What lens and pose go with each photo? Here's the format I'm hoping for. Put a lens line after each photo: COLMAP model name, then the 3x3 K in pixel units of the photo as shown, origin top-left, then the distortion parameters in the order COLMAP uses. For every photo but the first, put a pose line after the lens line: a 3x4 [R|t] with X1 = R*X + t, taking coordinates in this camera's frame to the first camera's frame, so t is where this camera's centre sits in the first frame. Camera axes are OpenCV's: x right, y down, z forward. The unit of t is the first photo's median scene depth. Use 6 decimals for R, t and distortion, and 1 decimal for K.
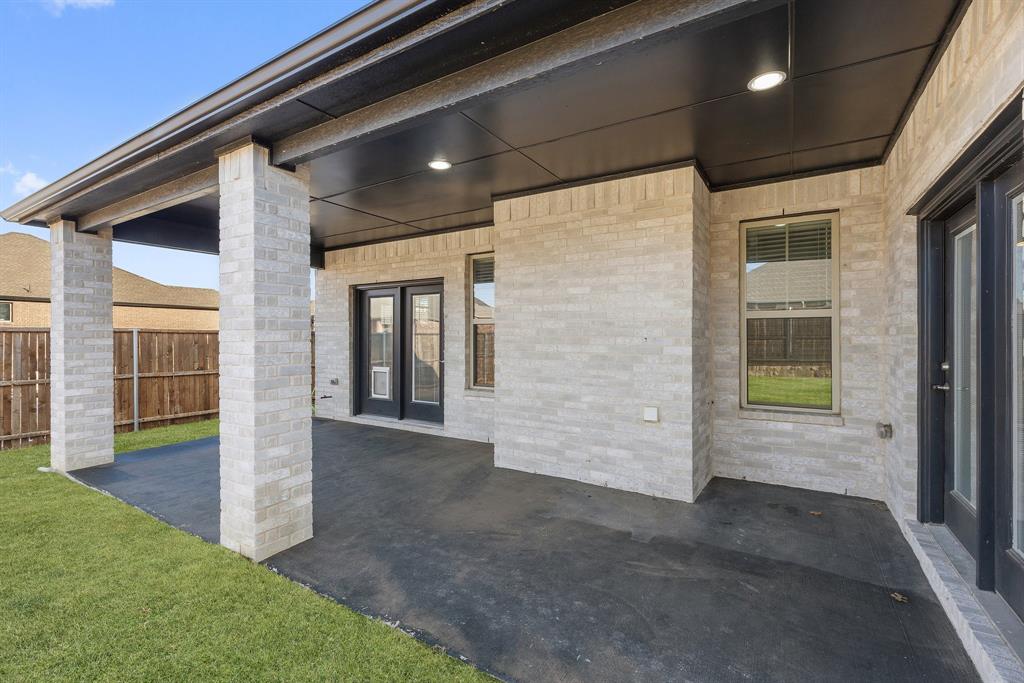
lens RADIAL K [[469.6, 0, 512.0], [0, 469.6, 341.5], [0, 0, 1]] dist [-0.003404, -0.000562]
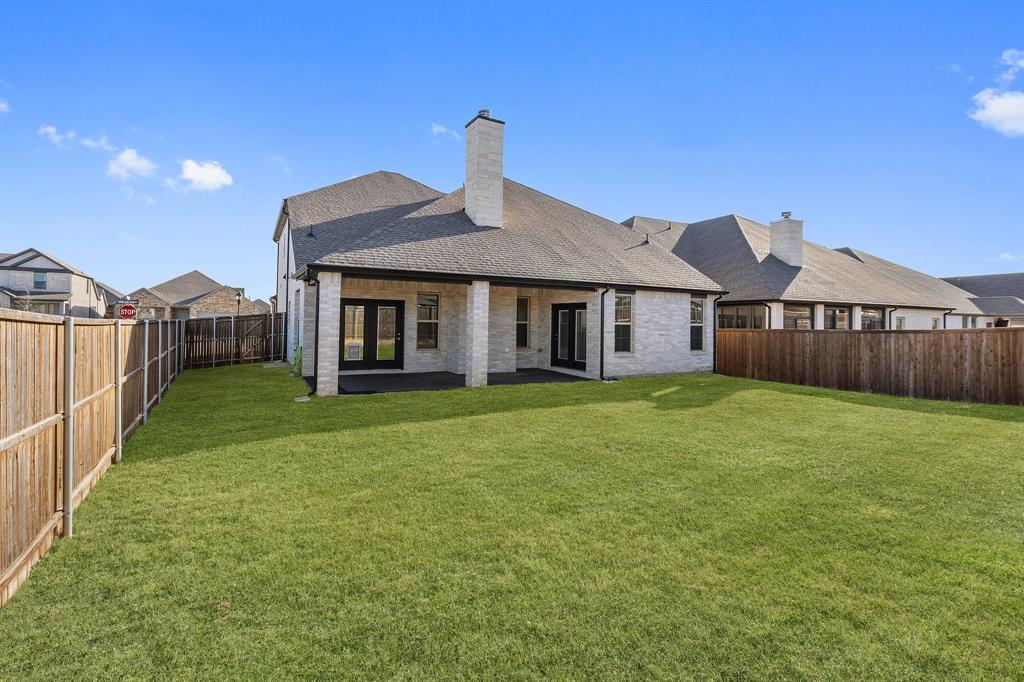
lens RADIAL K [[469.6, 0, 512.0], [0, 469.6, 341.0], [0, 0, 1]] dist [-0.003404, -0.000562]
pose [[0.399164, -0.000157, 0.916879, -1.986200], [0.005428, 0.999983, -0.002192, 0.060451], [-0.916863, 0.005852, 0.399158, -0.325373]]
